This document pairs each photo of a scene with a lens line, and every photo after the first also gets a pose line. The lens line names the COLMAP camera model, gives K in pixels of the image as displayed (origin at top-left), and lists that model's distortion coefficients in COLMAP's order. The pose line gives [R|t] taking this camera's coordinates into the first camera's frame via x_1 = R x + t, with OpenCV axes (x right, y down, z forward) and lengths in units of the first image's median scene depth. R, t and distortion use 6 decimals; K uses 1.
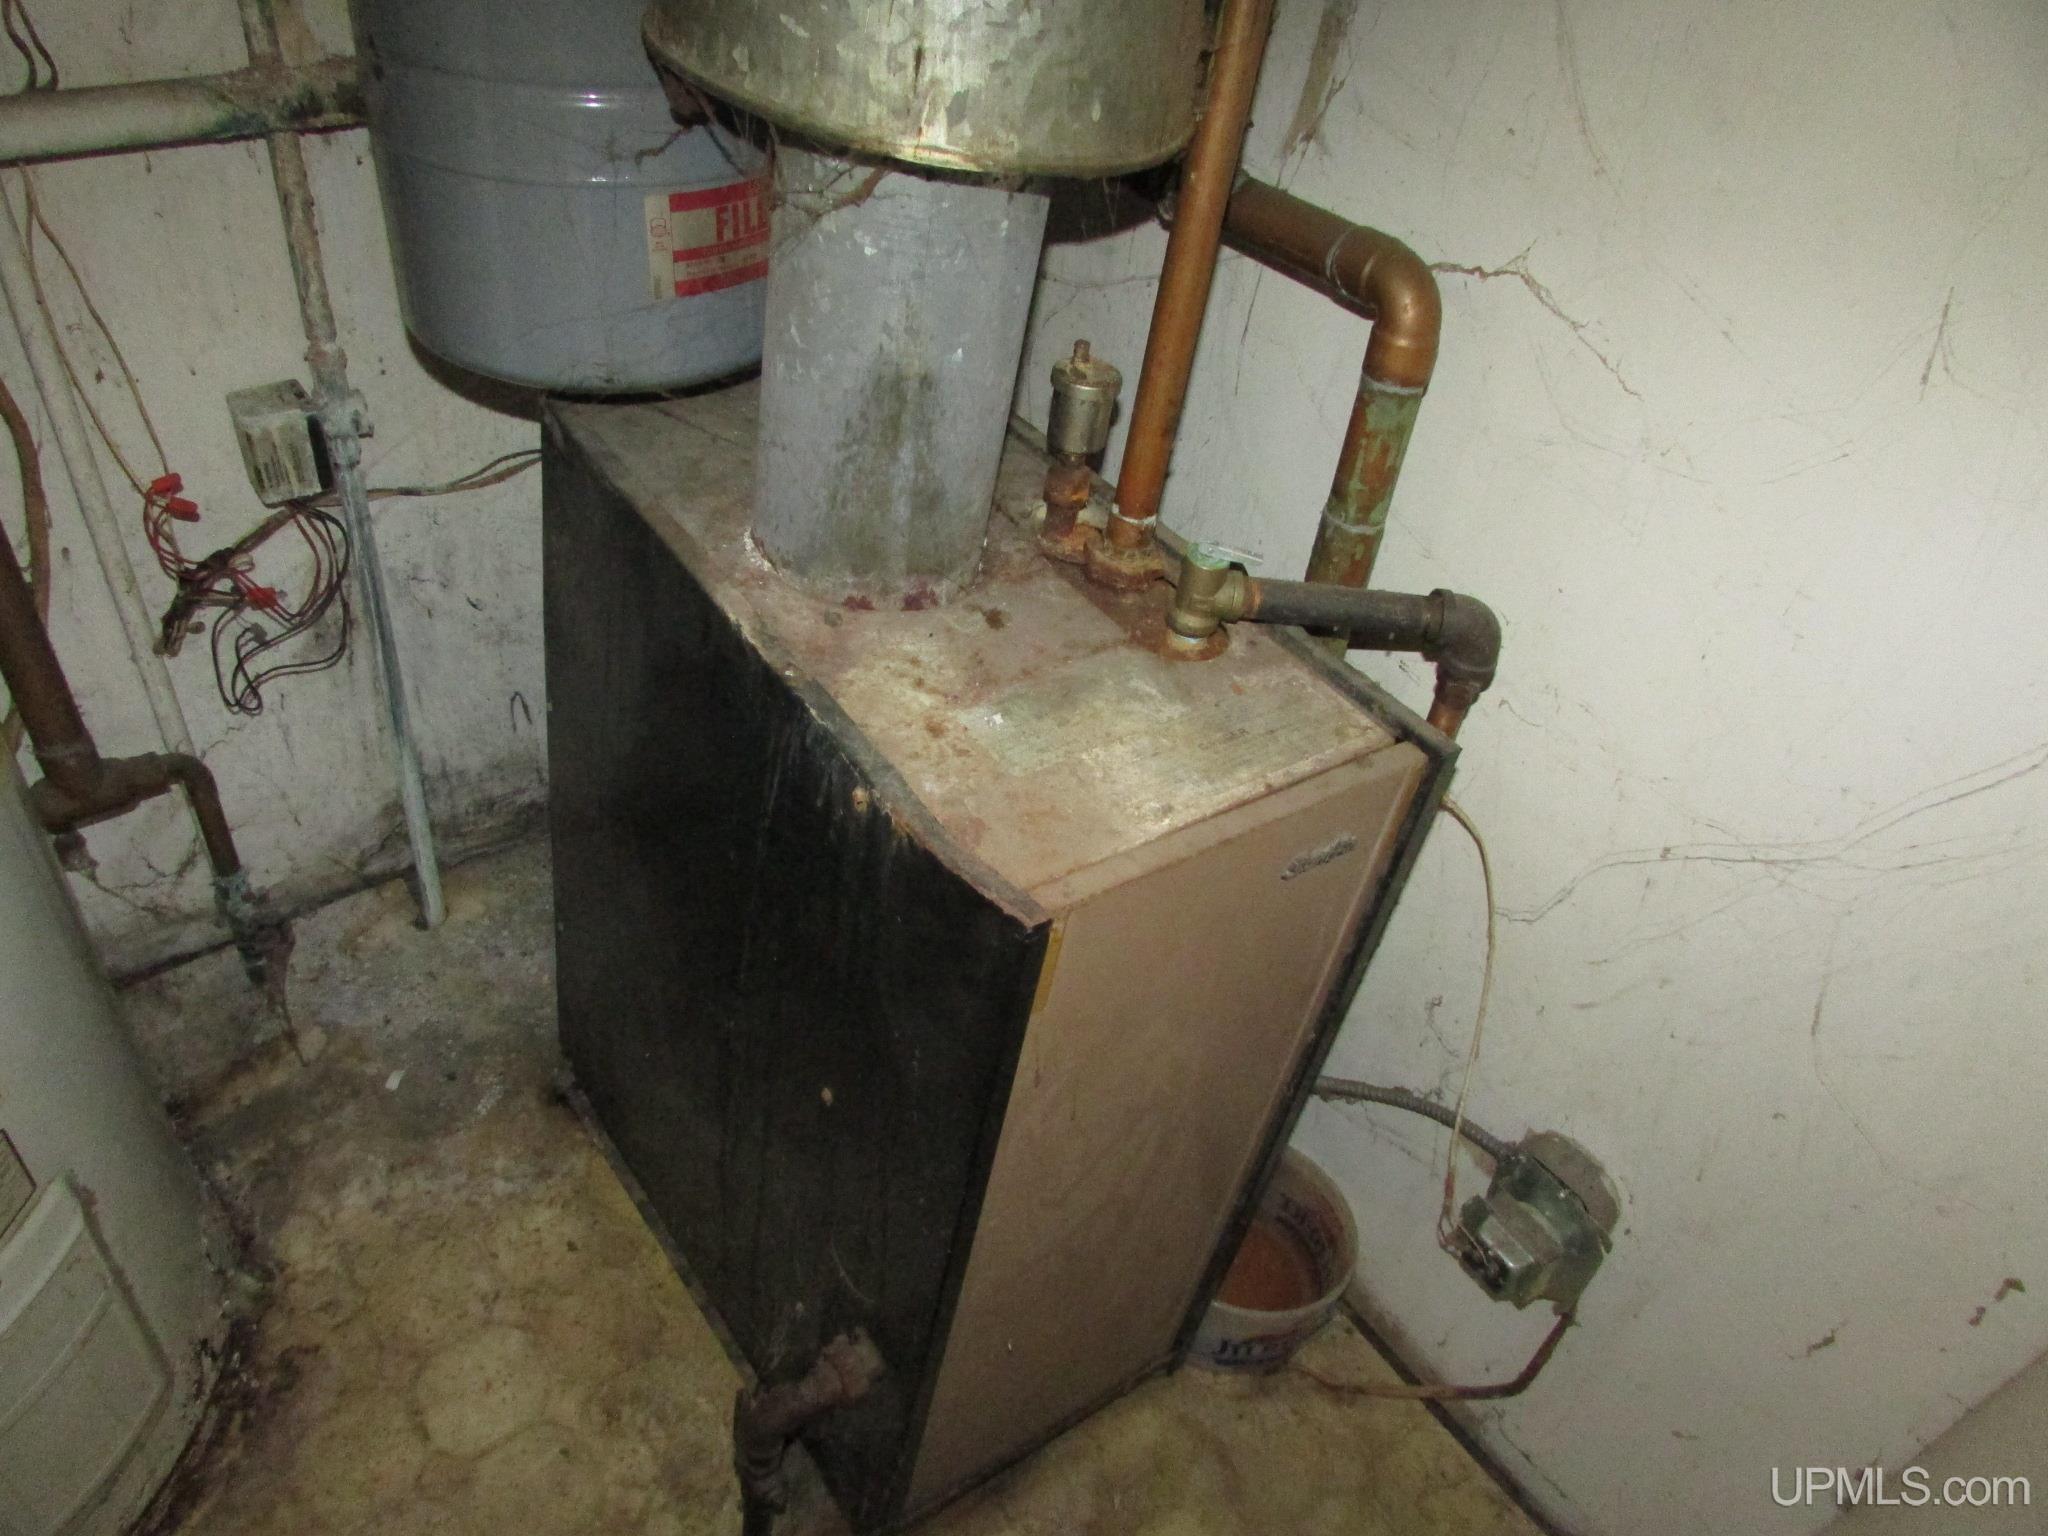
lens RADIAL K [[1472.2, 0, 1021.4], [0, 1472.2, 810.1], [0, 0, 1]] dist [-0.006656, 0.004068]
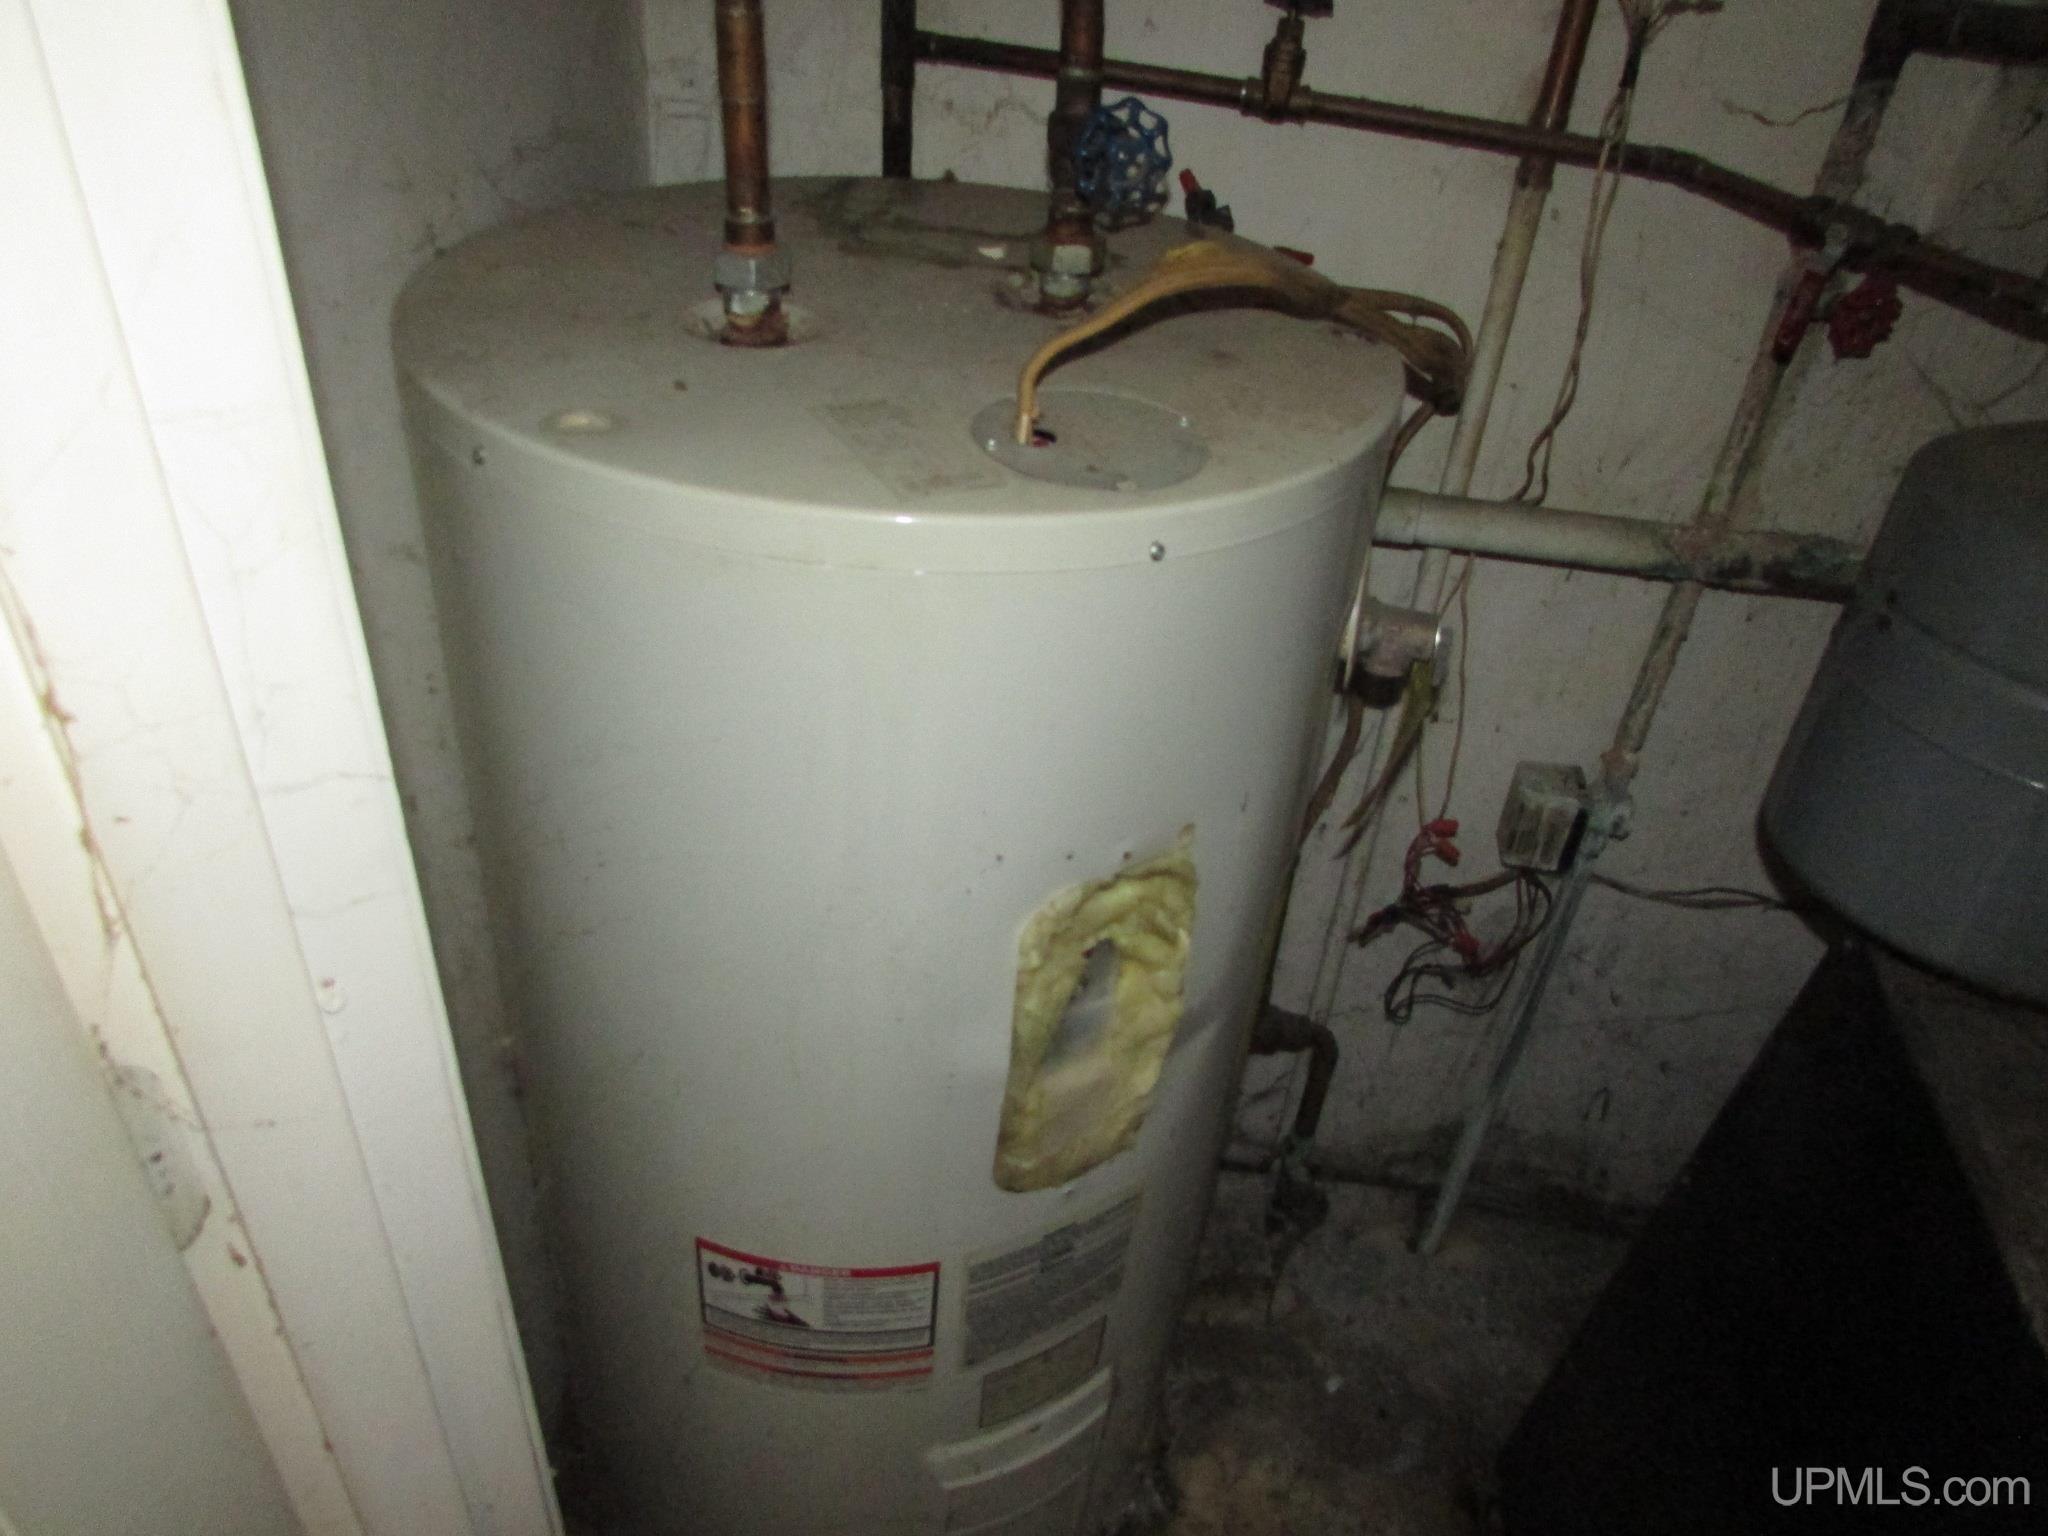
lens RADIAL K [[1472.2, 0, 1021.4], [0, 1472.2, 810.1], [0, 0, 1]] dist [-0.006656, 0.004068]
pose [[0.720235, 0.378369, -0.581463, -0.154654], [-0.468732, 0.883322, -0.005805, -0.069443], [0.511422, 0.276731, 0.813552, -0.065437]]
